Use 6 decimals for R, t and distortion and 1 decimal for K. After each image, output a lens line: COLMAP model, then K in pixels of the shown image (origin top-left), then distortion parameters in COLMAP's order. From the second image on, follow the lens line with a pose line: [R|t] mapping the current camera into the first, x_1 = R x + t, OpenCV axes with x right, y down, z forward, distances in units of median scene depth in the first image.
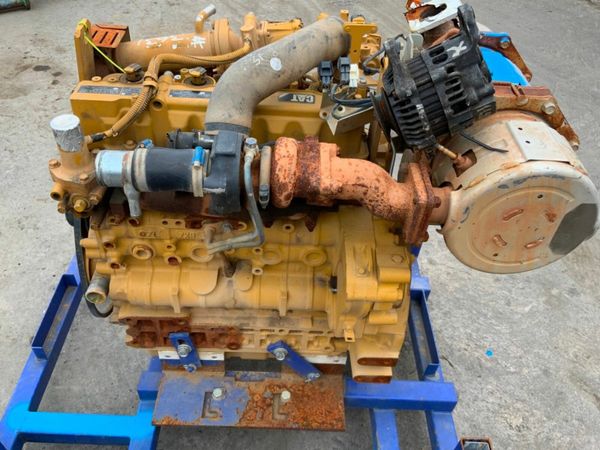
lens RADIAL K [[502.1, 0, 300.0], [0, 502.1, 225.0], [0, 0, 1]] dist [0.061961, -0.105485]
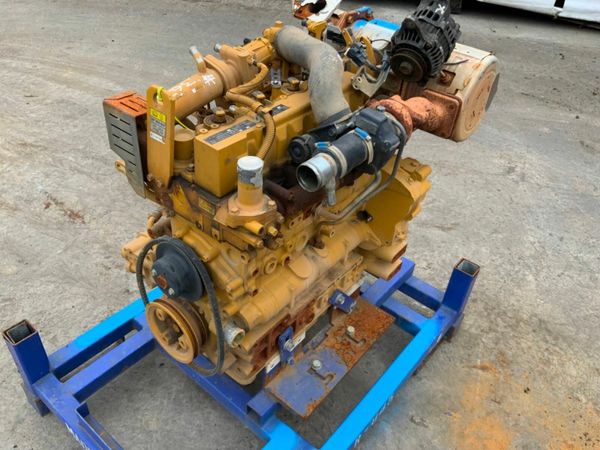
lens RADIAL K [[502.1, 0, 300.0], [0, 502.1, 225.0], [0, 0, 1]] dist [0.061961, -0.105485]
pose [[0.637745, -0.488123, 0.595834, -0.831906], [0.505702, 0.848832, 0.154113, -0.150070], [-0.580988, 0.203029, 0.788182, 0.068893]]
